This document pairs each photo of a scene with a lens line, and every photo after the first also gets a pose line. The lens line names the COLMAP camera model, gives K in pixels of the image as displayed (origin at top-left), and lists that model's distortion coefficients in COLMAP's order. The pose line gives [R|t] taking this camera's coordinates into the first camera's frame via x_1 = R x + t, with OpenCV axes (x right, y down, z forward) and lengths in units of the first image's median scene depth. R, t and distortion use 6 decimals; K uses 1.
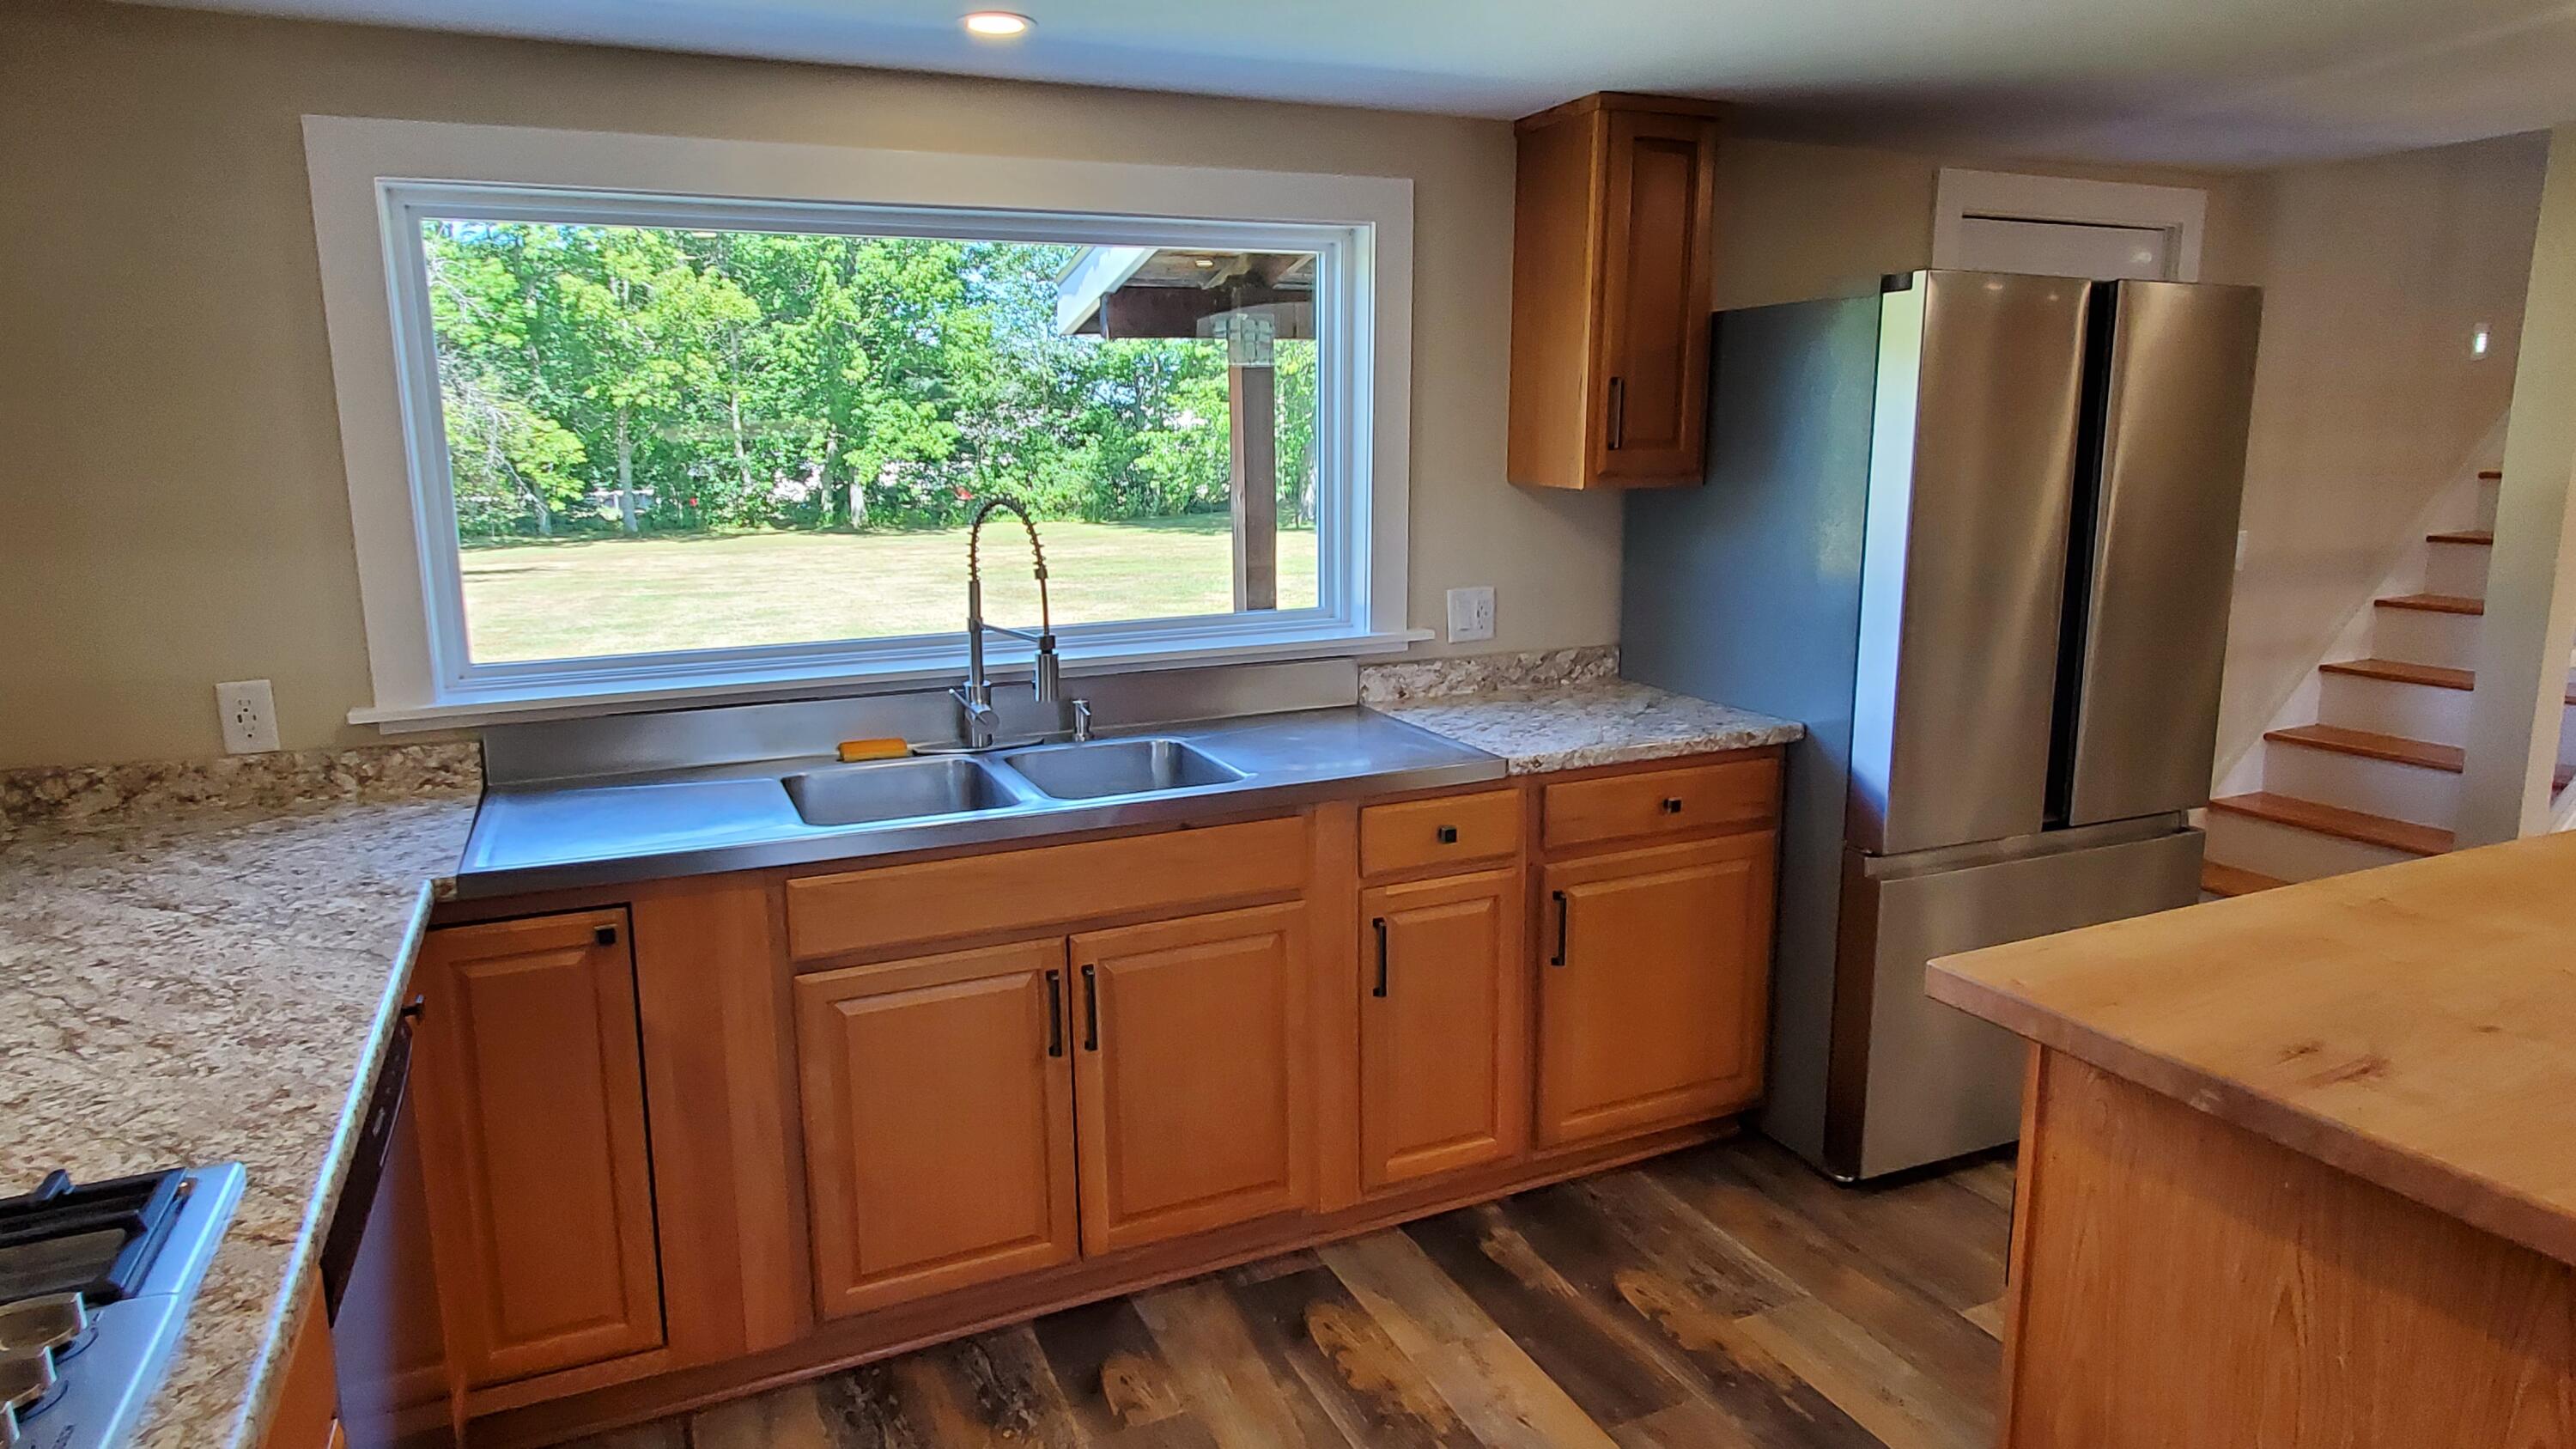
lens RADIAL K [[1020.0, 0, 1288.0], [0, 1020.0, 724.5], [0, 0, 1]] dist [0.000271, 0.000138]
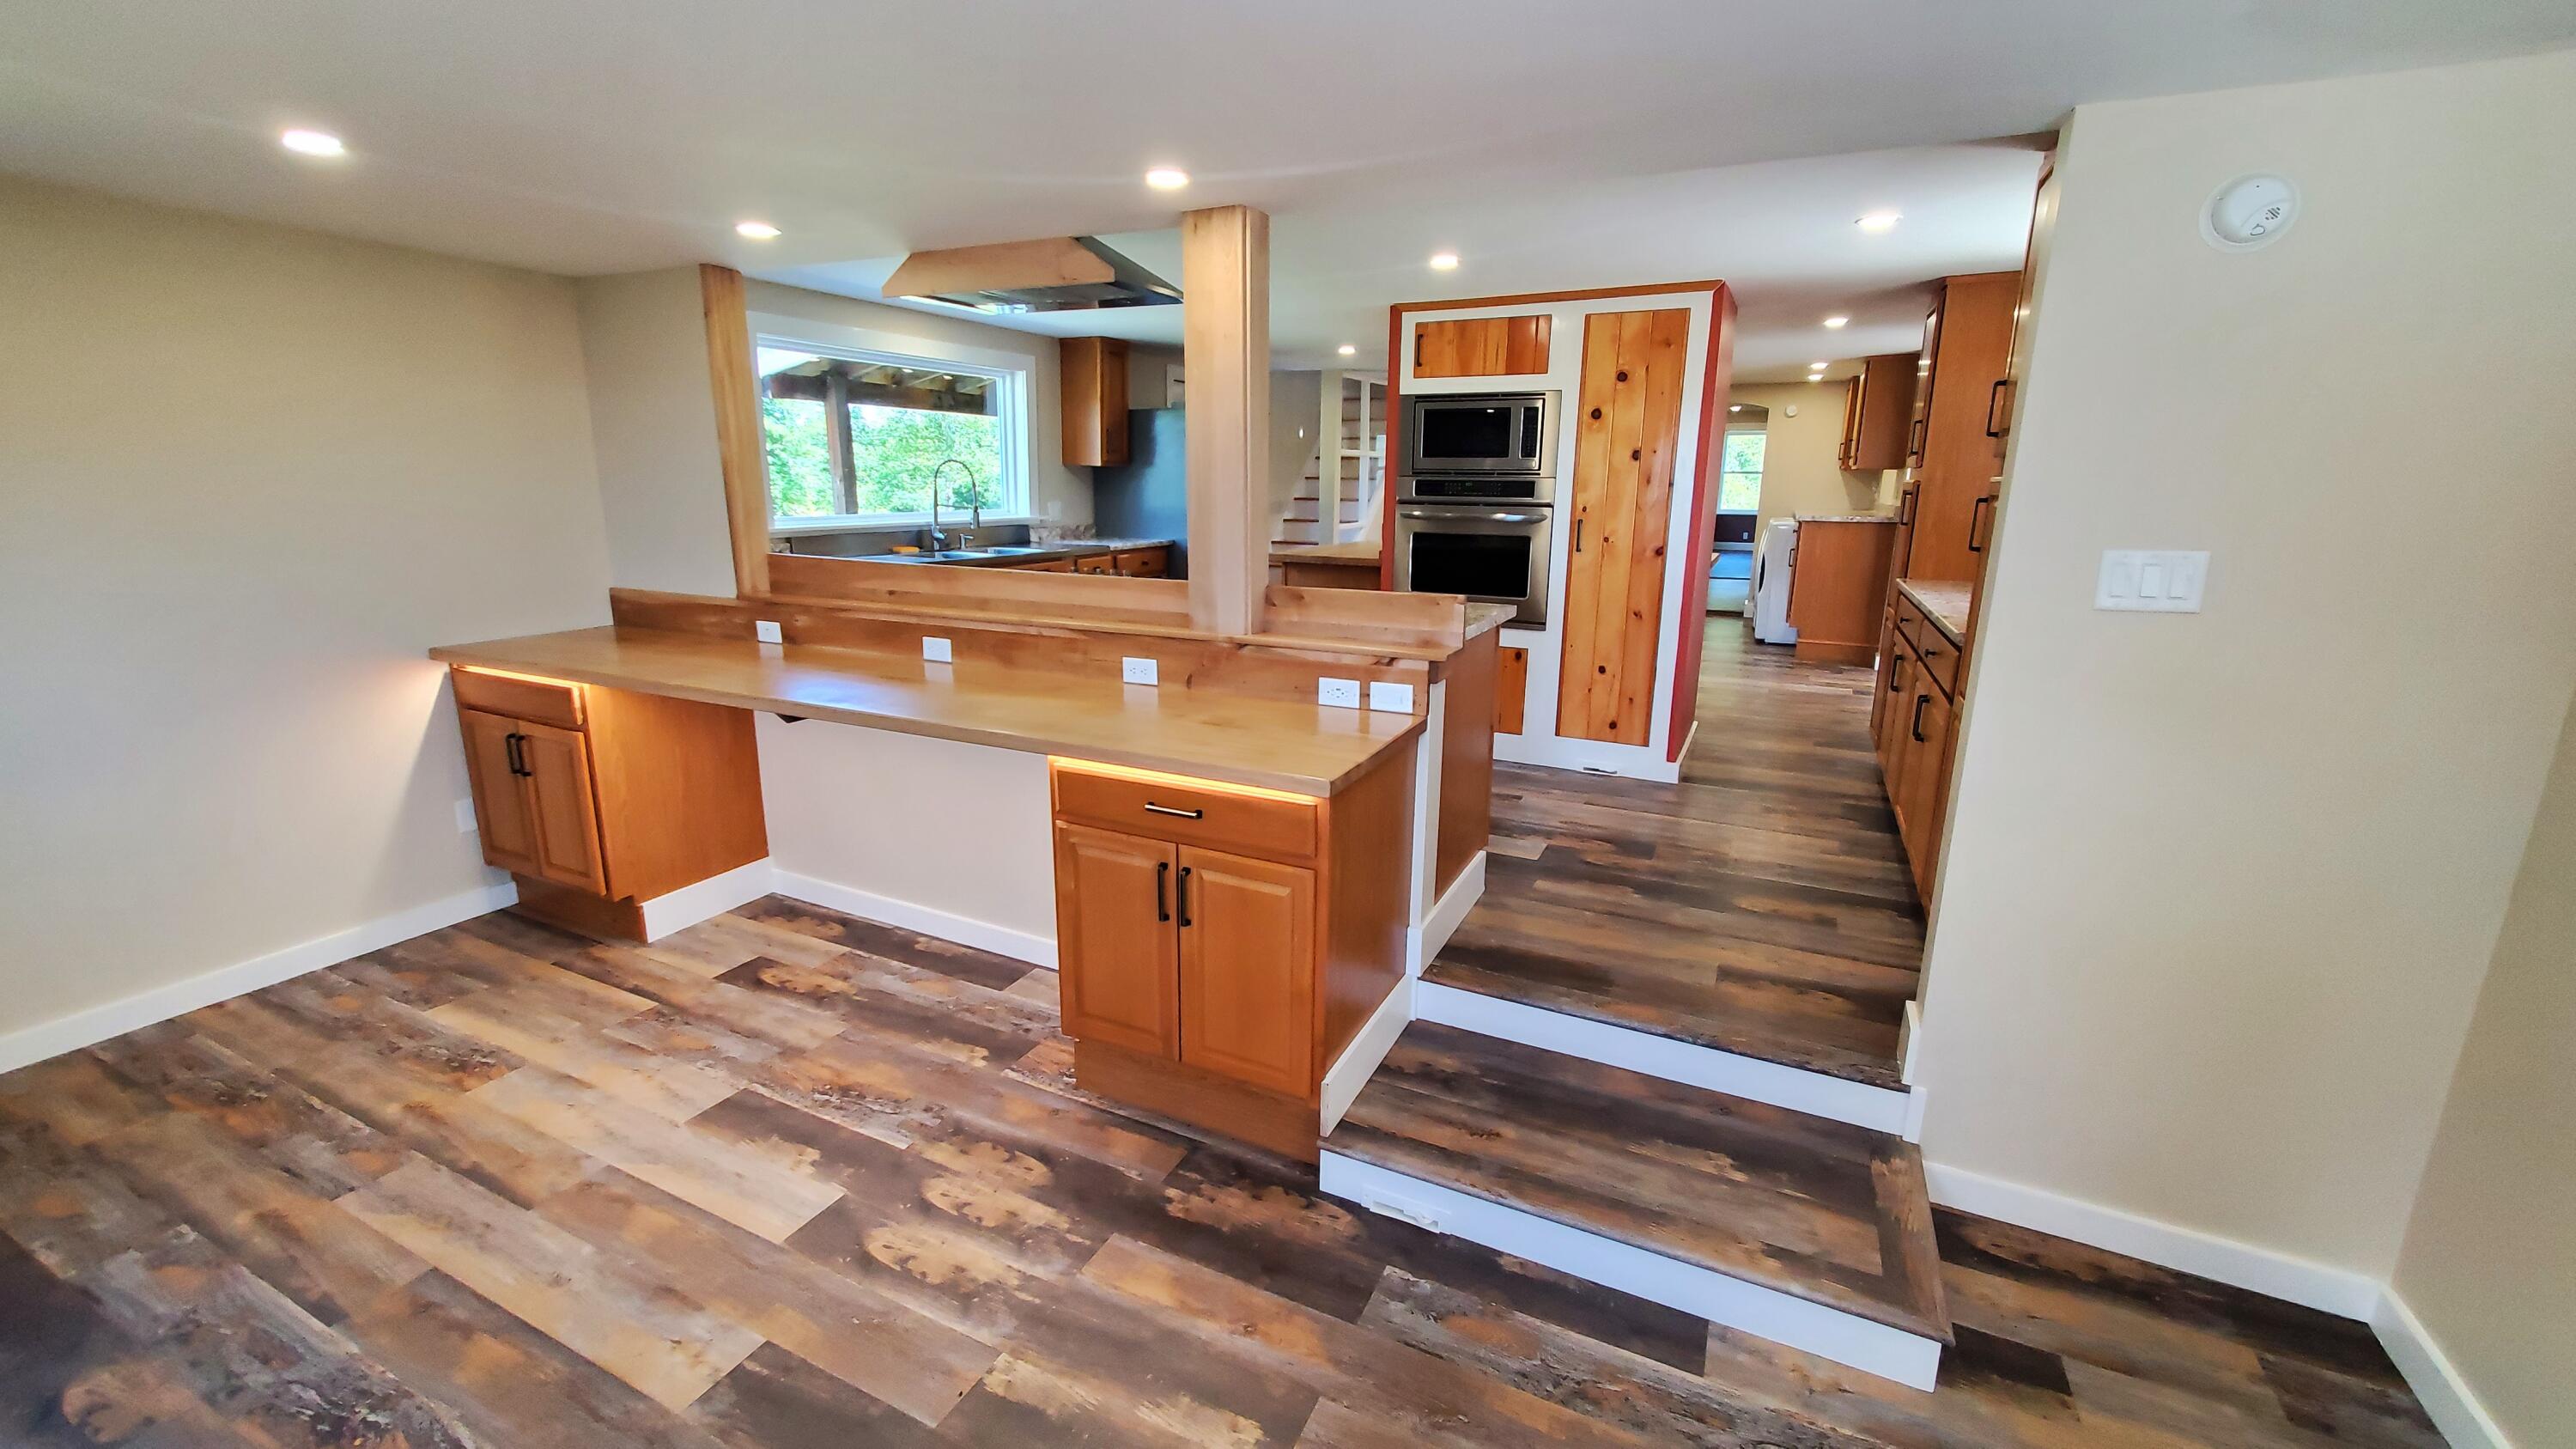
lens RADIAL K [[1020.0, 0, 1288.0], [0, 1020.0, 724.5], [0, 0, 1]] dist [0.000271, 0.000138]
pose [[0.678025, -0.154454, 0.718628, -0.813711], [0.153790, 0.985844, 0.066785, 0.206924], [-0.718770, 0.065235, 0.692181, -0.722335]]
